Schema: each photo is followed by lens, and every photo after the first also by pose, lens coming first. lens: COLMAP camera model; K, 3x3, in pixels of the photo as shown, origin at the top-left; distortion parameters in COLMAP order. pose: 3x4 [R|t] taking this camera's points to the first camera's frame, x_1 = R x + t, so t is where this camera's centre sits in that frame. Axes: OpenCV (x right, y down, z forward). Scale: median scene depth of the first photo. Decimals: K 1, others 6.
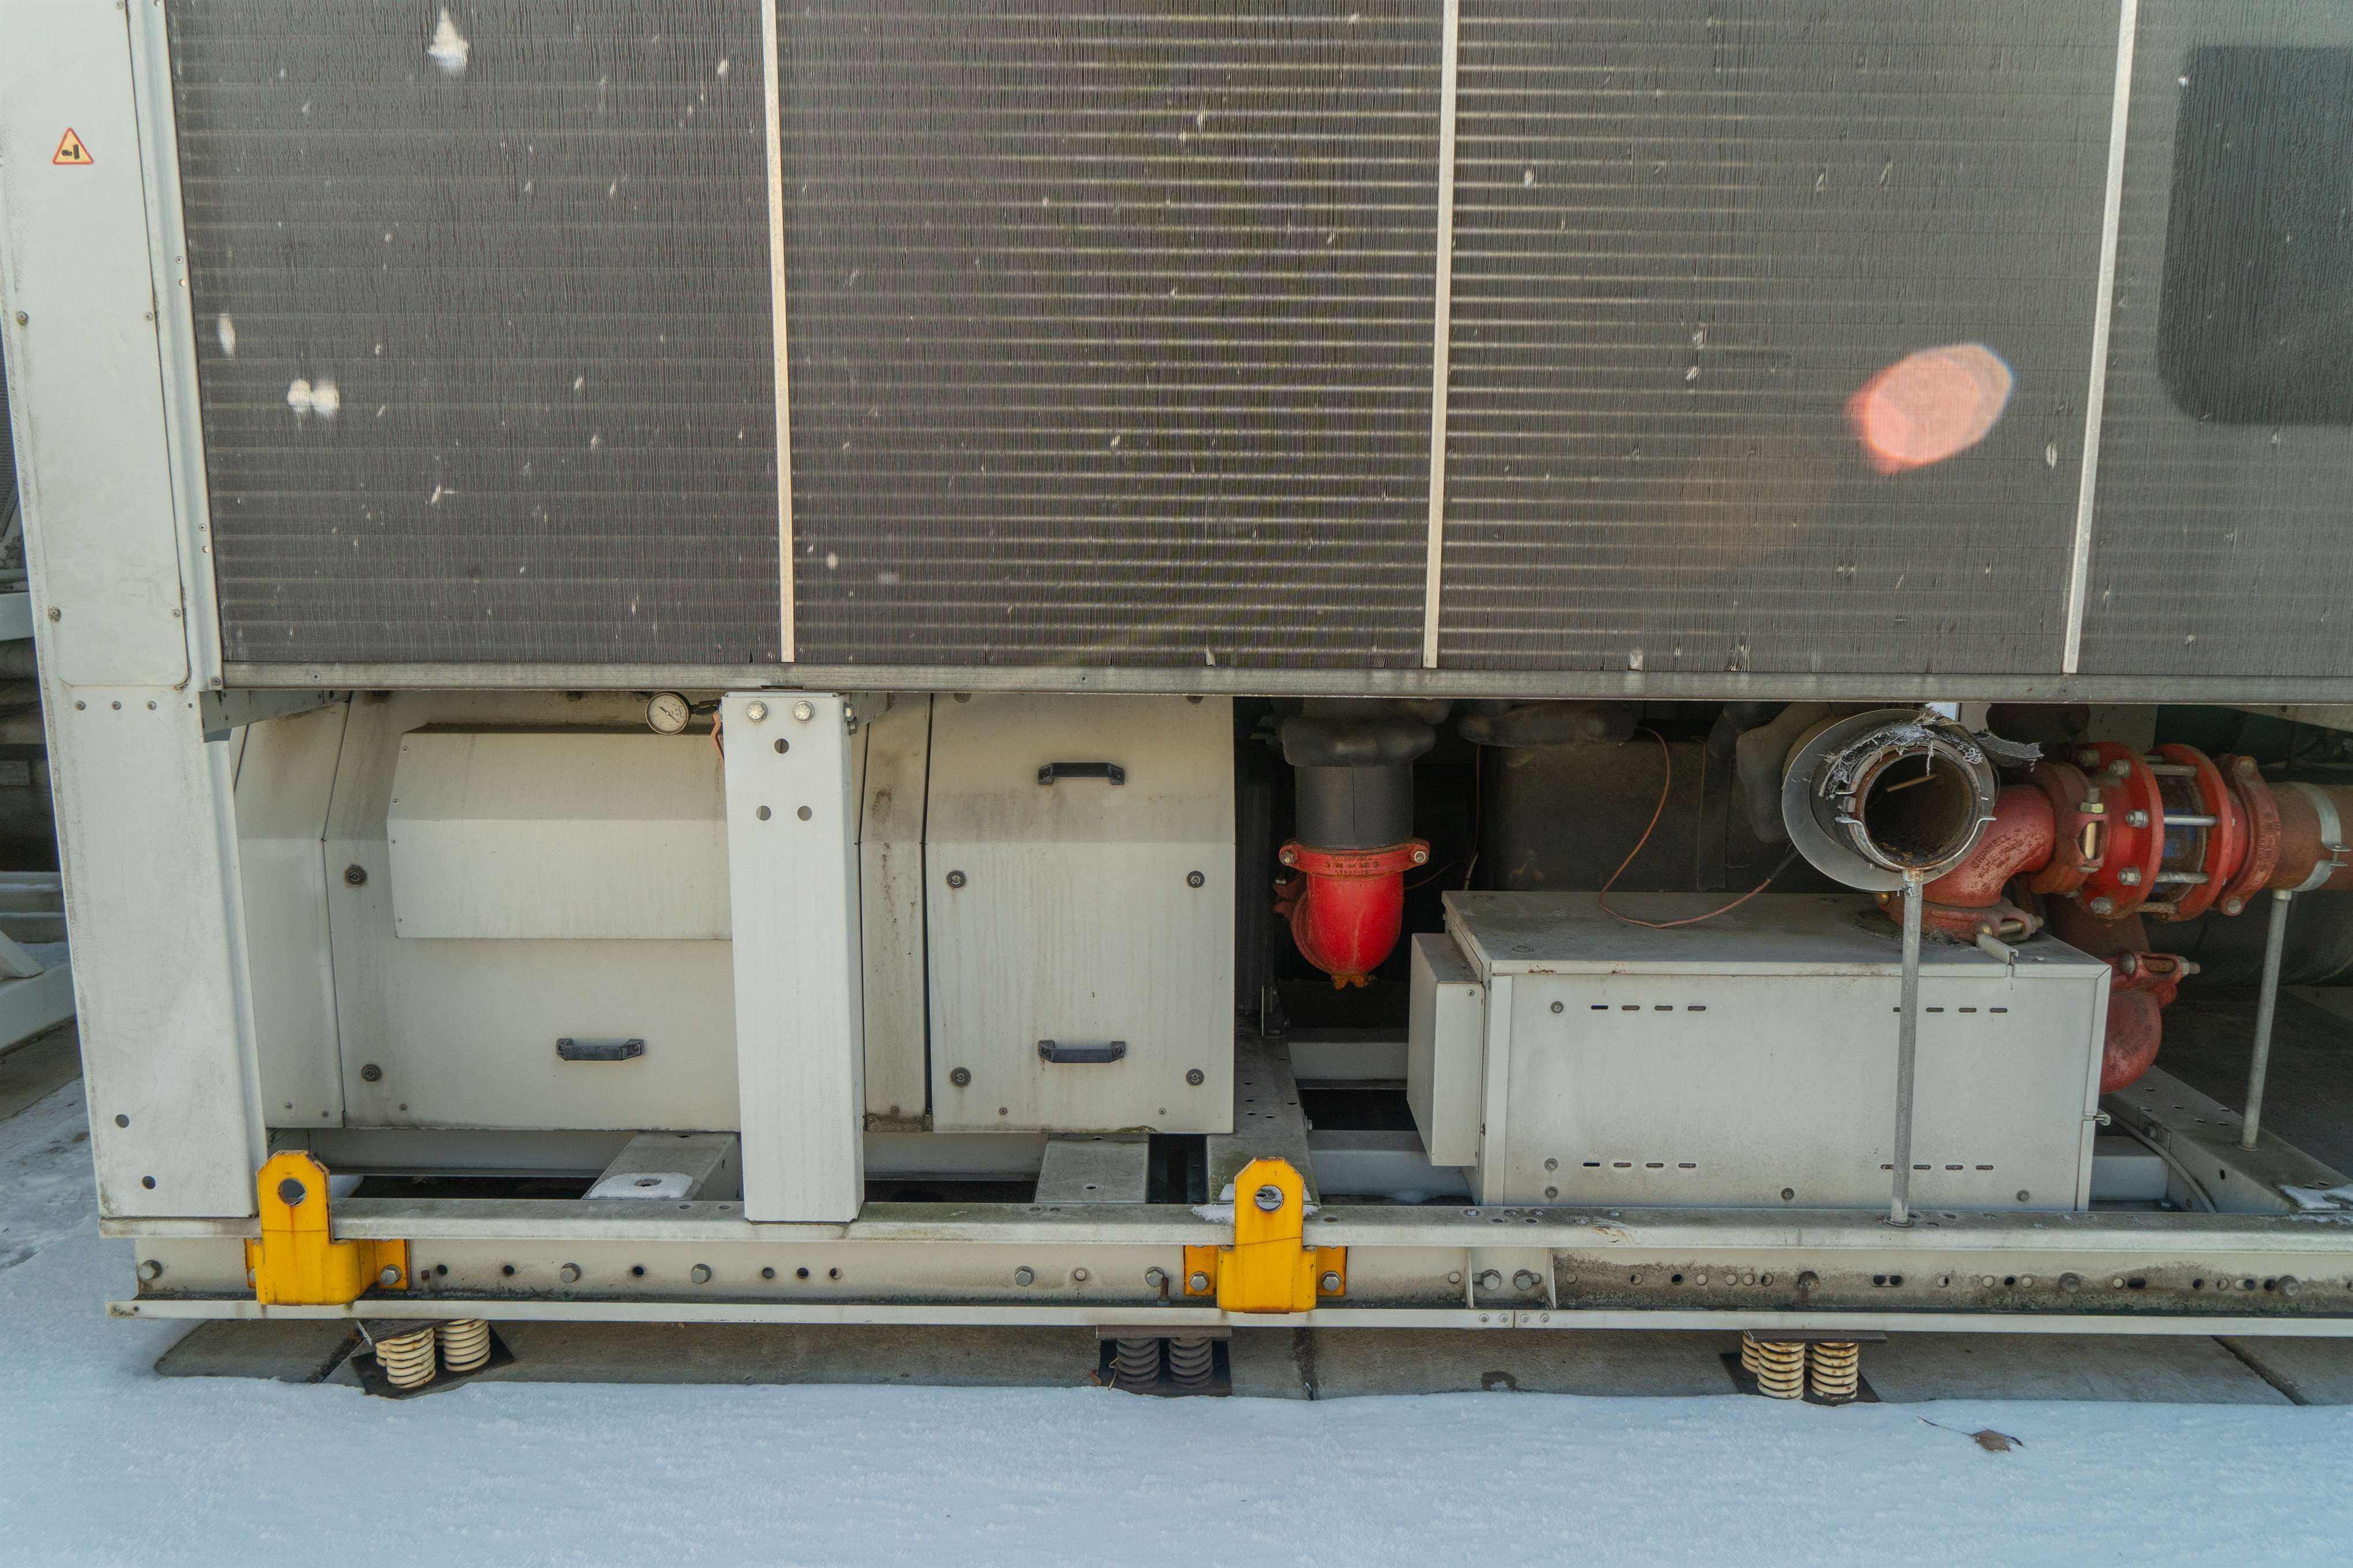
lens RADIAL K [[1669.9, 0, 1176.5], [0, 1669.9, 784.0], [0, 0, 1]] dist [-0.011812, 0.003116]
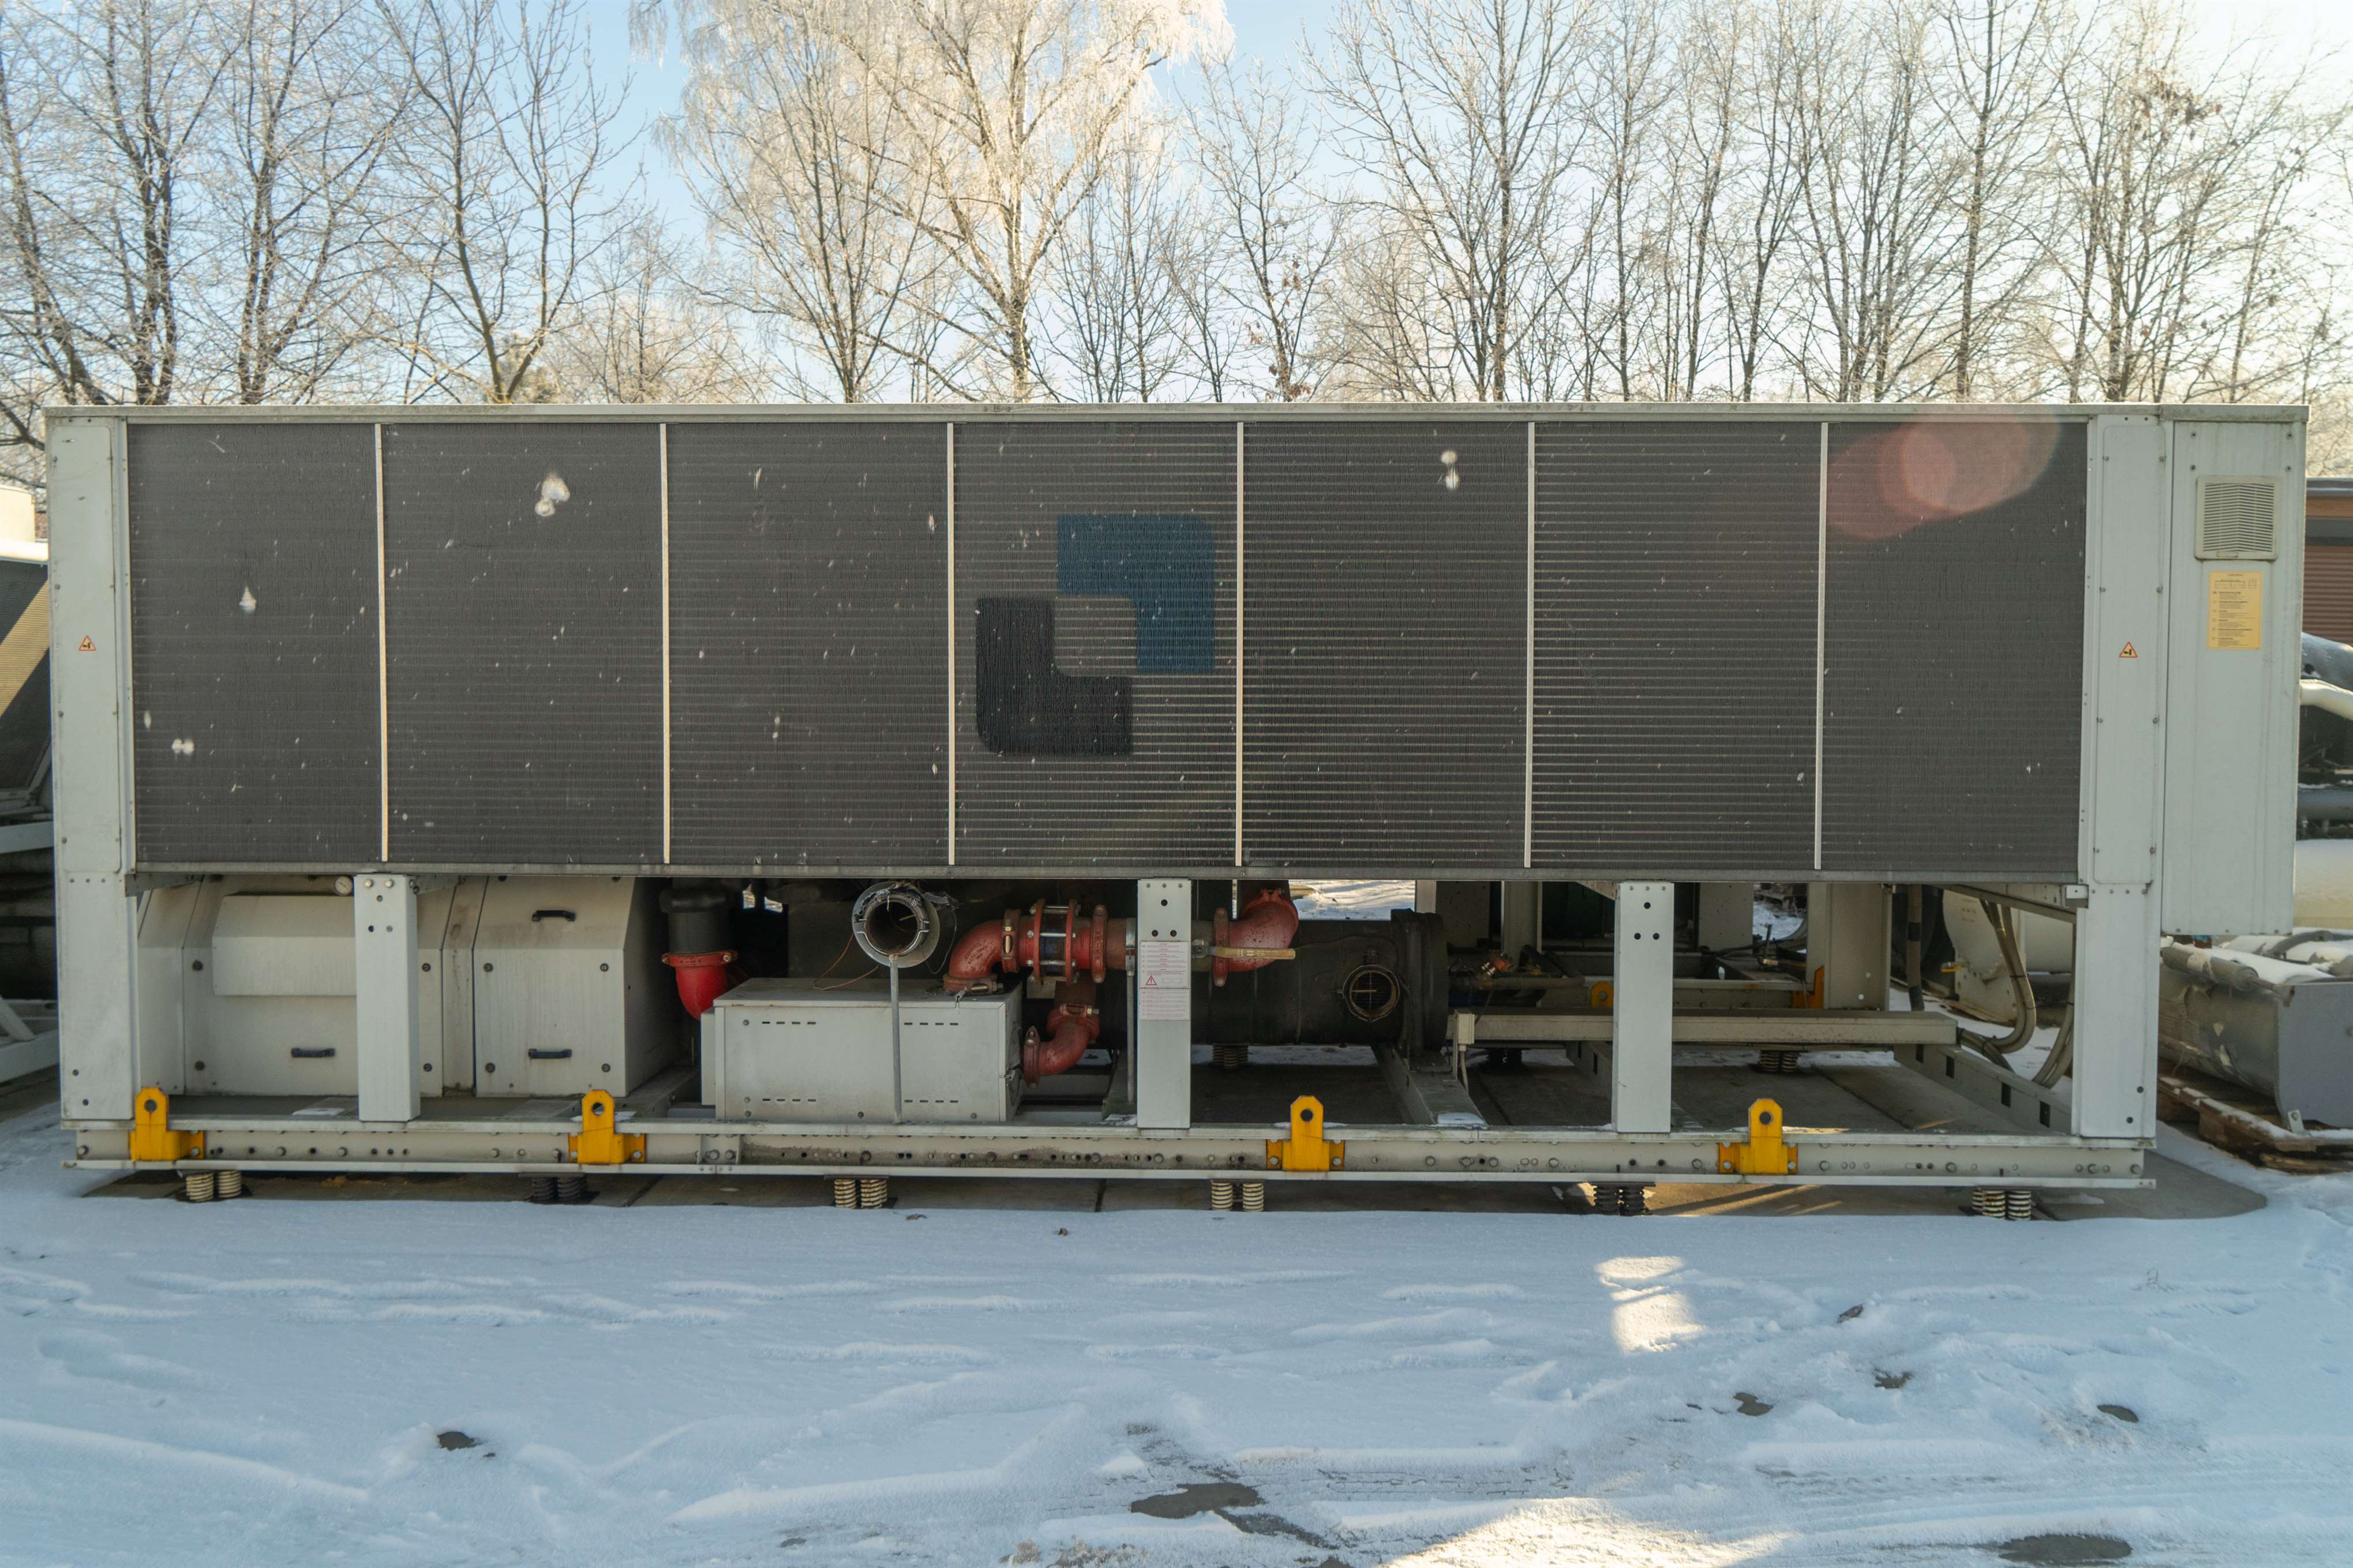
lens RADIAL K [[1668.5, 0, 1177.3], [0, 1668.5, 772.2], [0, 0, 1]] dist [-0.022411, 0.003001]
pose [[0.999995, -0.002834, -0.001528, 0.788442], [0.002607, 0.991254, -0.131940, 0.099505], [0.001888, 0.131936, 0.991256, -1.157466]]
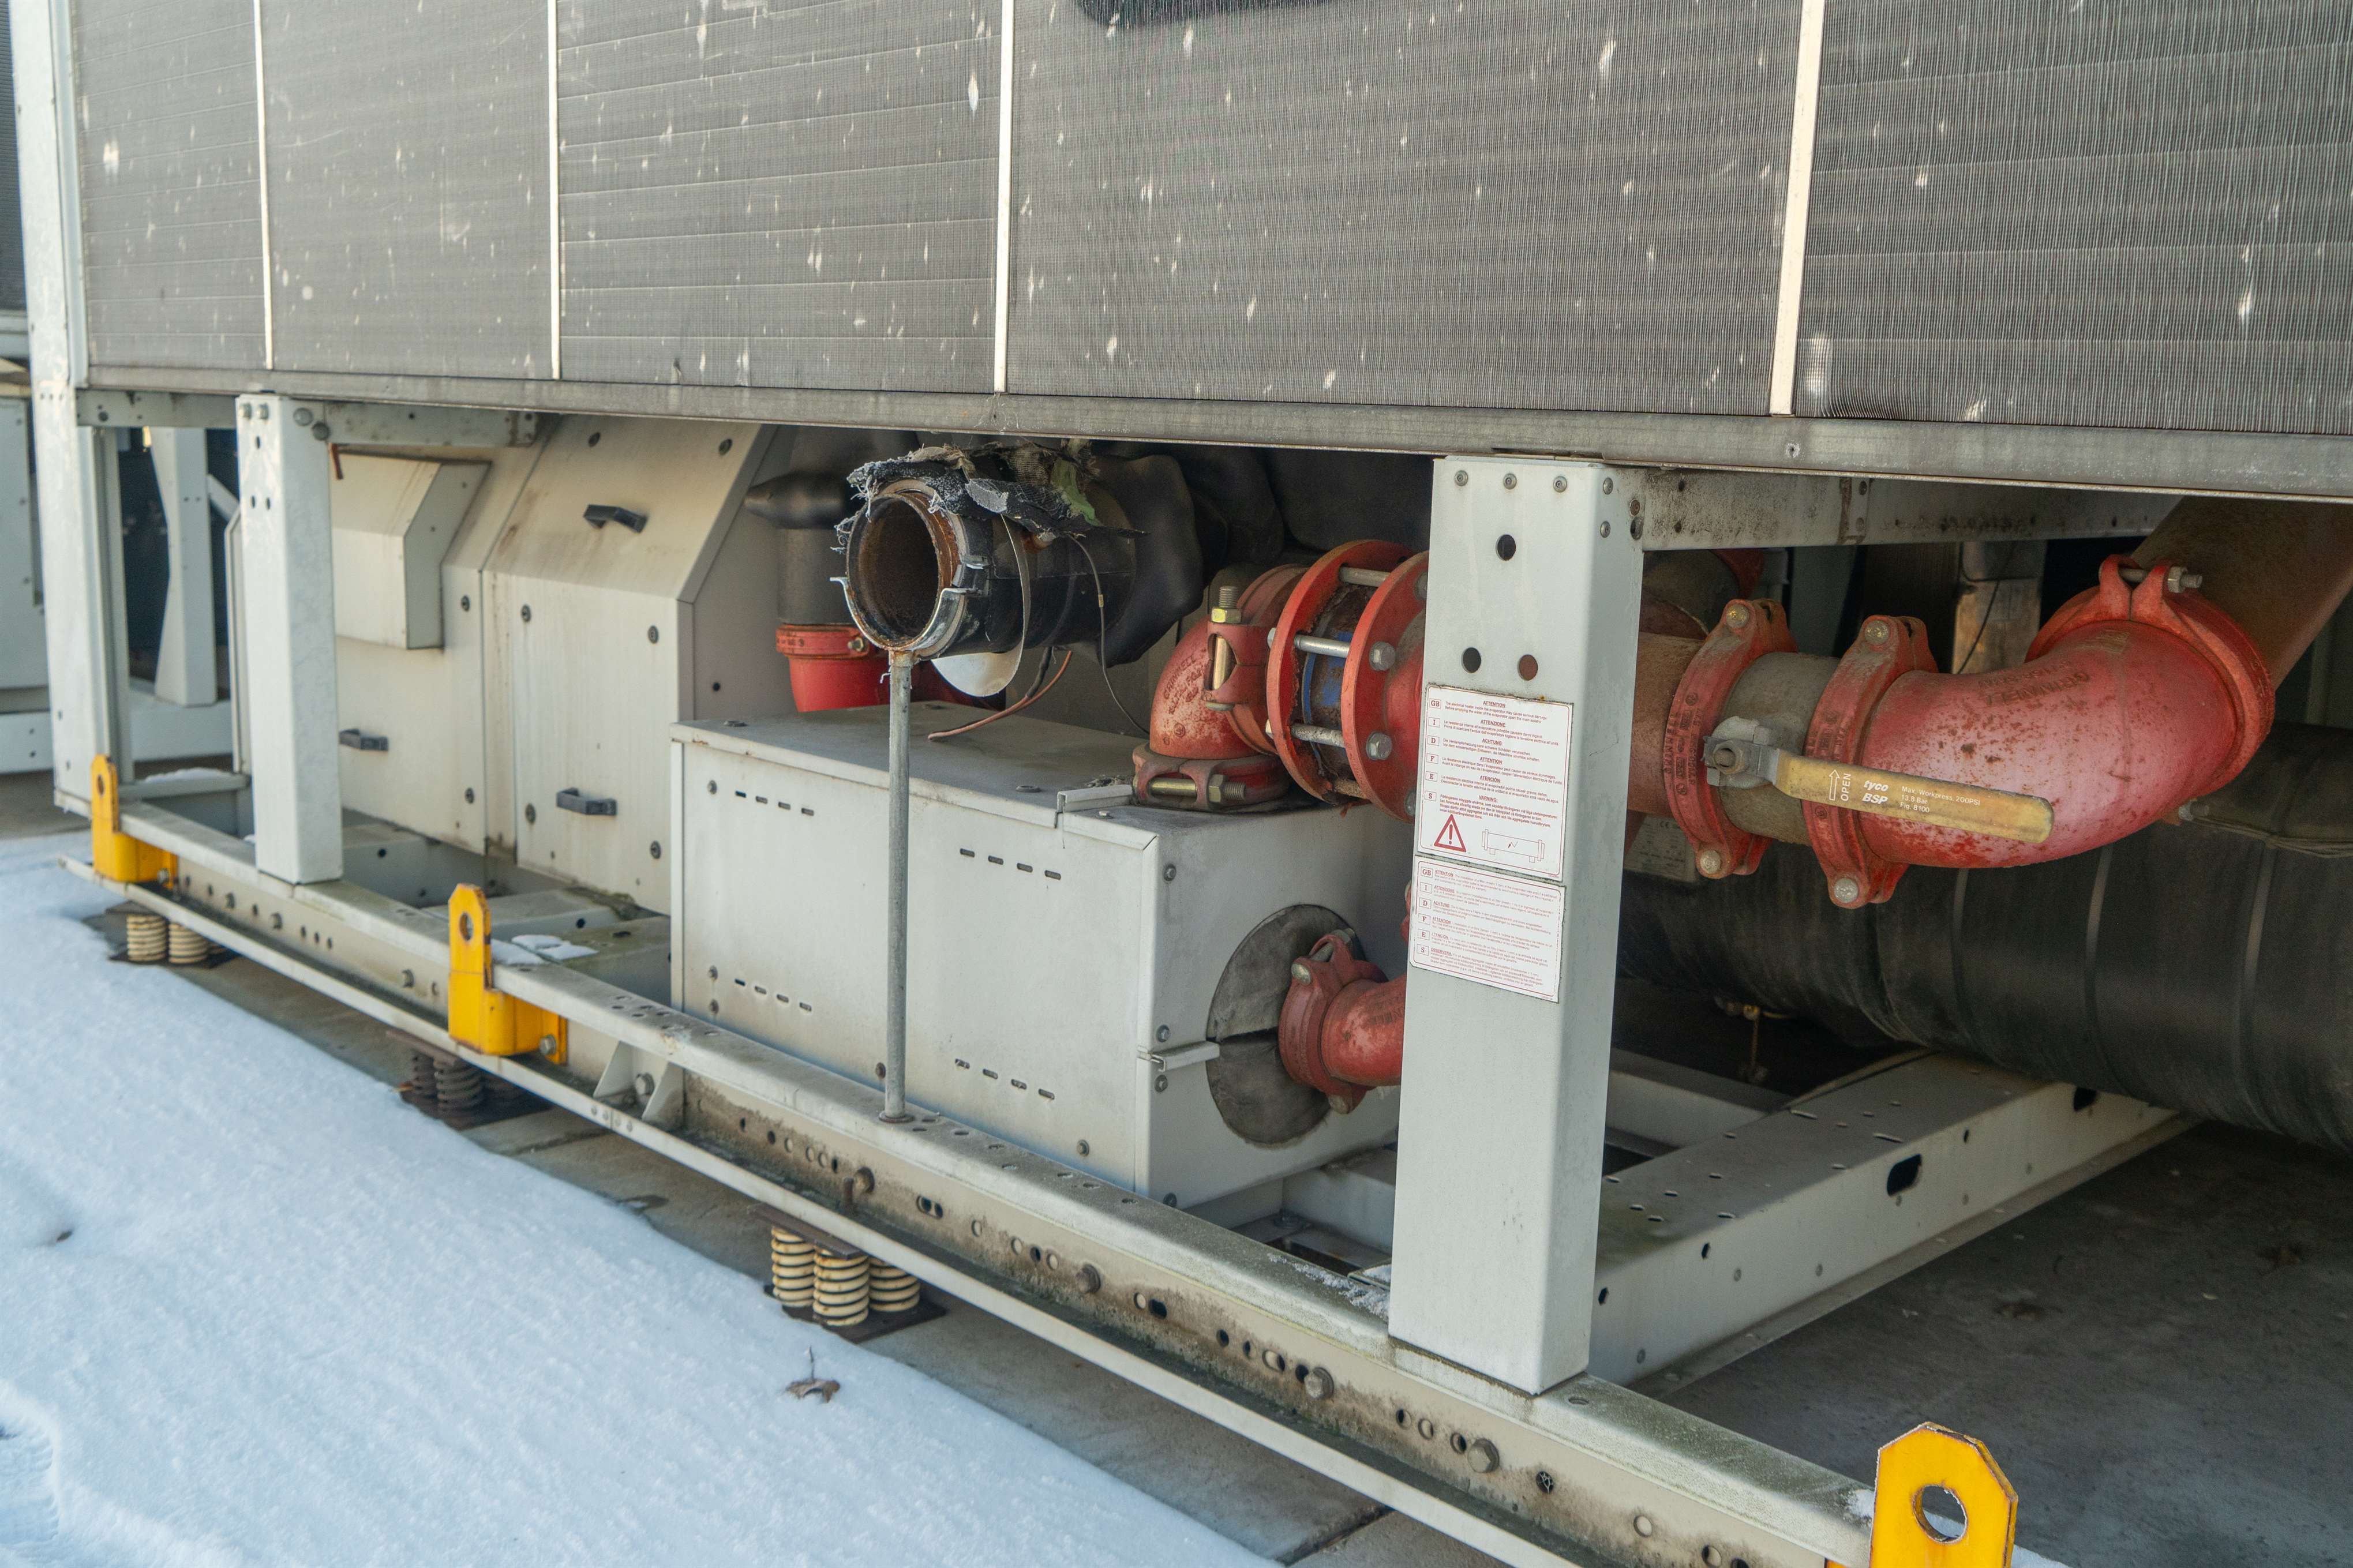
lens RADIAL K [[2218.2, 0, 1176.5], [0, 2218.2, 784.0], [0, 0, 1]] dist [-0.015753, 0.007481]
pose [[0.707375, 0.135452, -0.693739, 1.207156], [-0.147197, 0.988179, 0.042851, 0.047390], [0.691342, 0.071805, 0.718951, 0.339600]]
